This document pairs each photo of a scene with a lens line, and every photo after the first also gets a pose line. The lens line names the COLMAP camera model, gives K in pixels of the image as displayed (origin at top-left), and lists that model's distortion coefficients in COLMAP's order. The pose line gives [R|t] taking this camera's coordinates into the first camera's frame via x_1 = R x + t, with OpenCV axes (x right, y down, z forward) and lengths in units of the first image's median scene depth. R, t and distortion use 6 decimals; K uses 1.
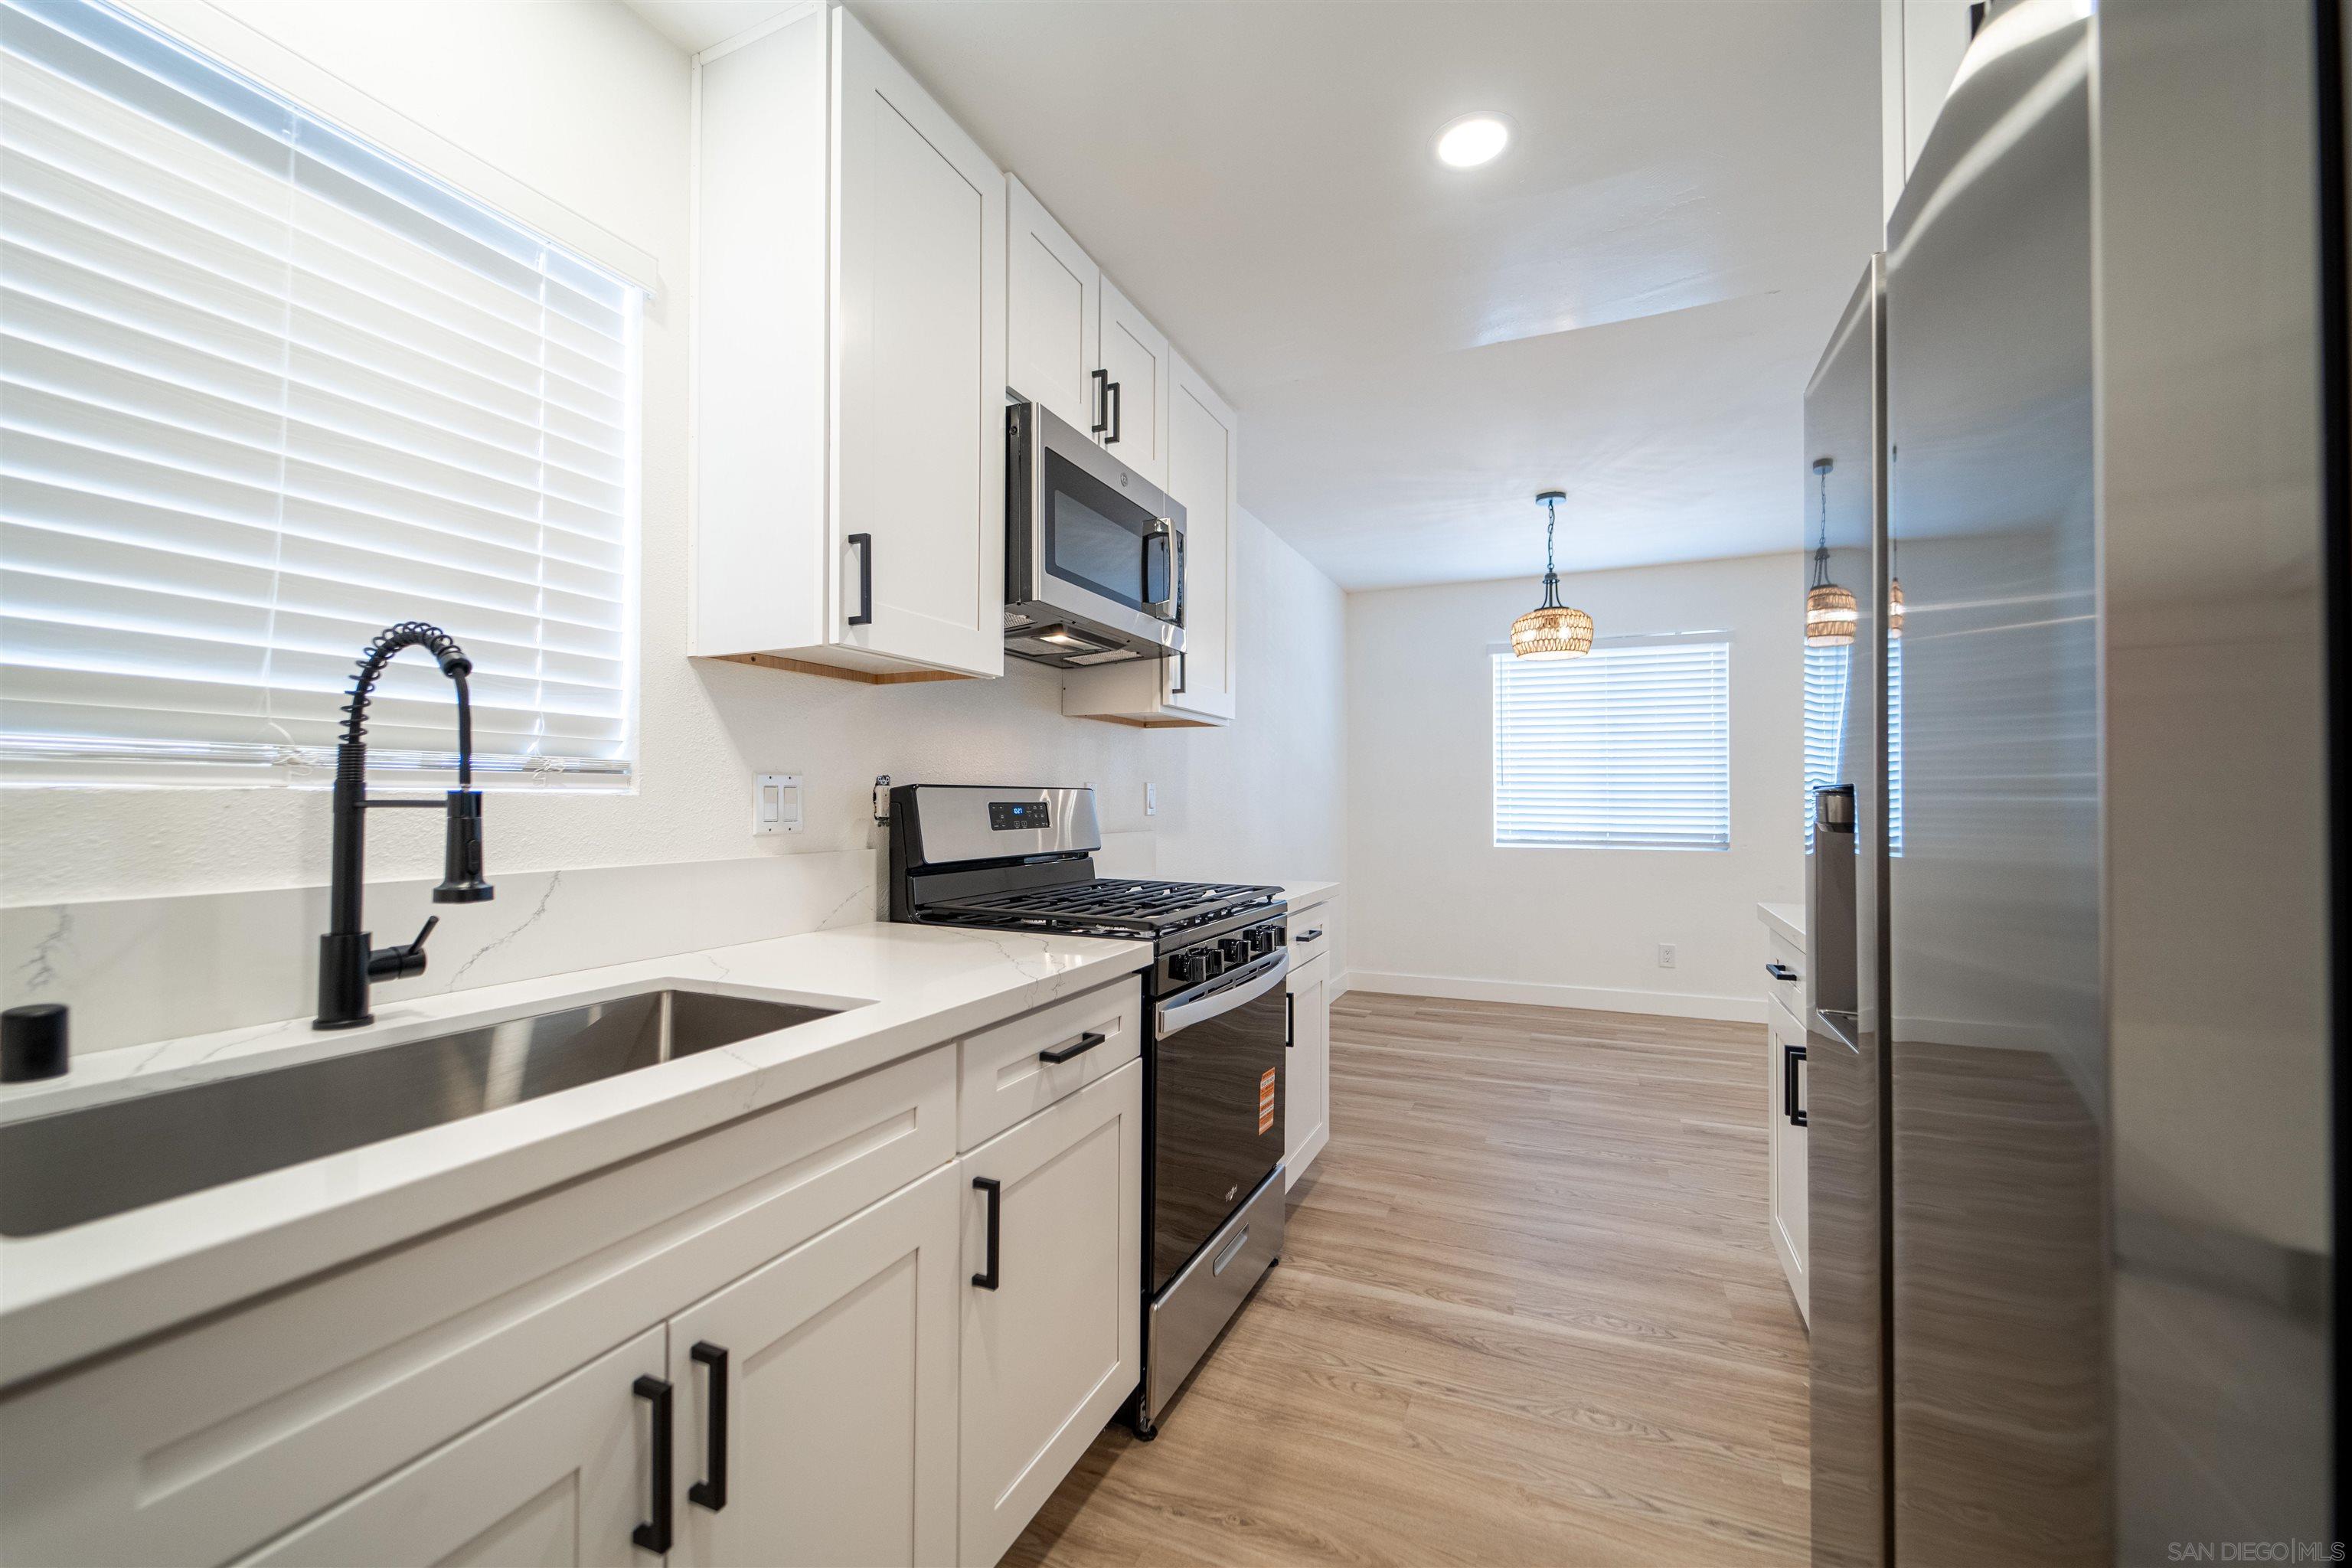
lens RADIAL K [[935.5, 0, 1181.5], [0, 935.5, 782.9], [0, 0, 1]] dist [0.001298, -0.000185]
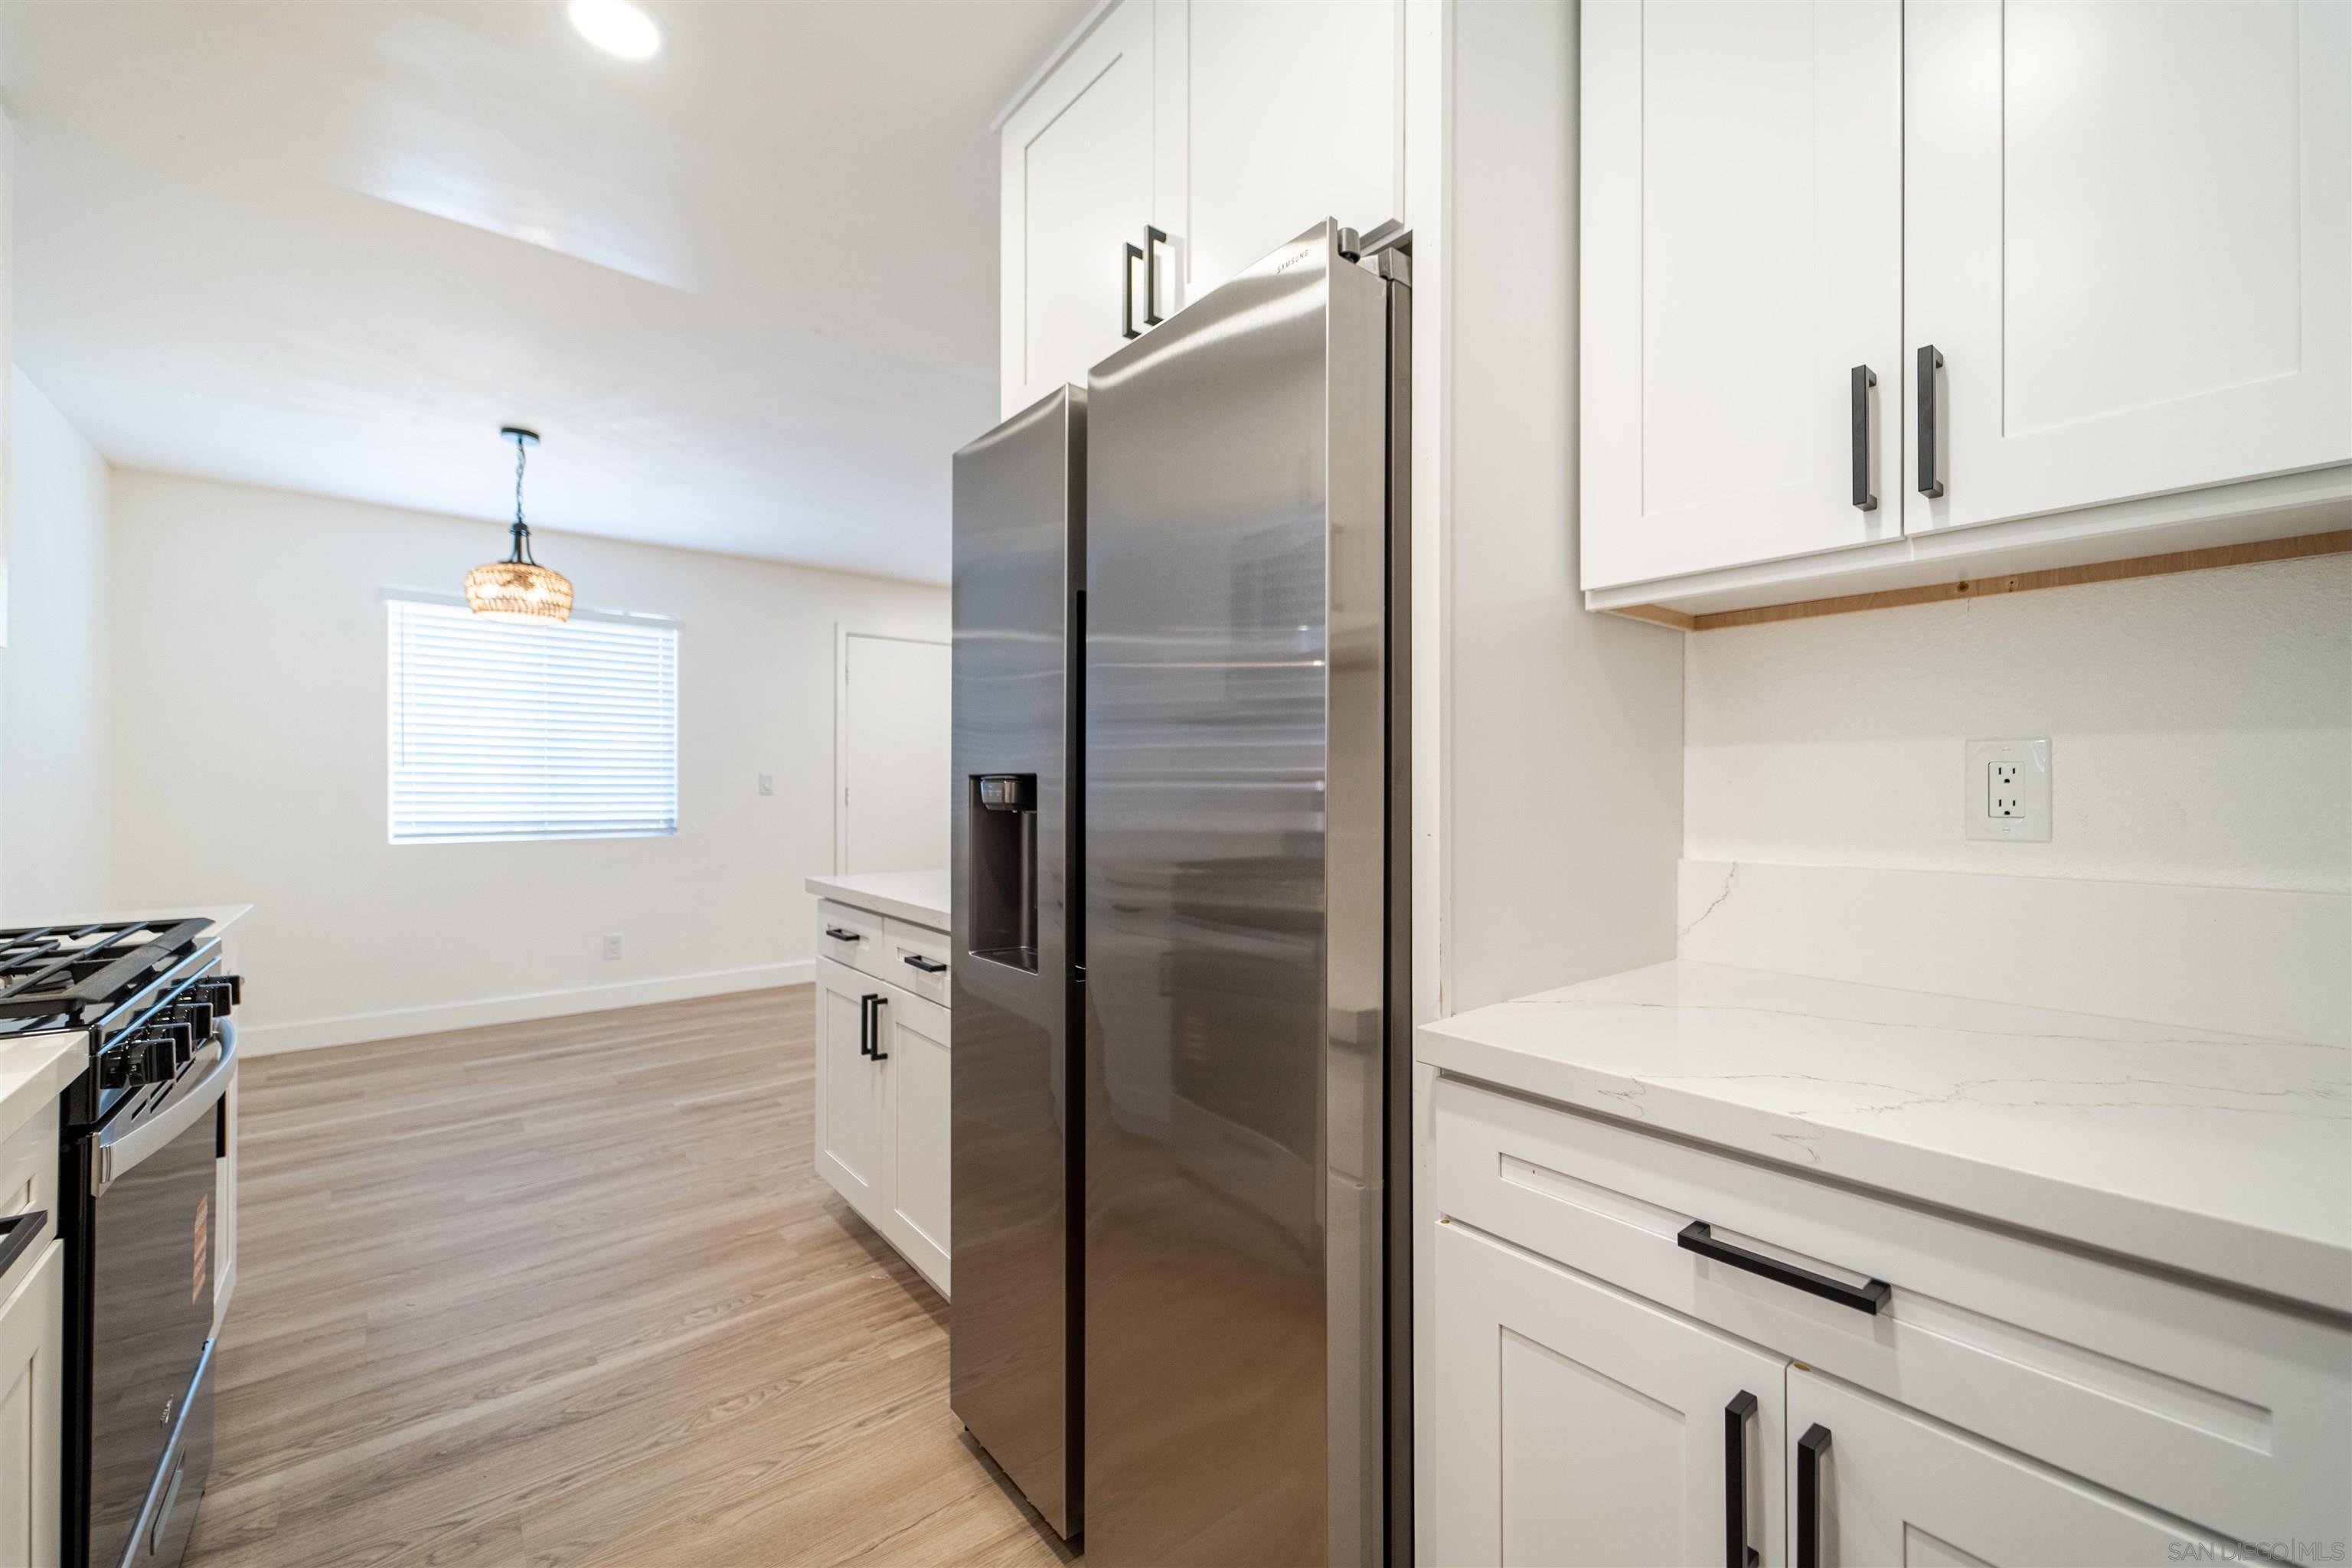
lens RADIAL K [[940.5, 0, 1172.4], [0, 940.5, 785.3], [0, 0, 1]] dist [0.001752, -0.000260]
pose [[0.454202, -0.000918, 0.890898, -0.173368], [-0.015031, 0.999849, 0.008693, 0.002731], [-0.890772, -0.017339, 0.454120, 0.103612]]
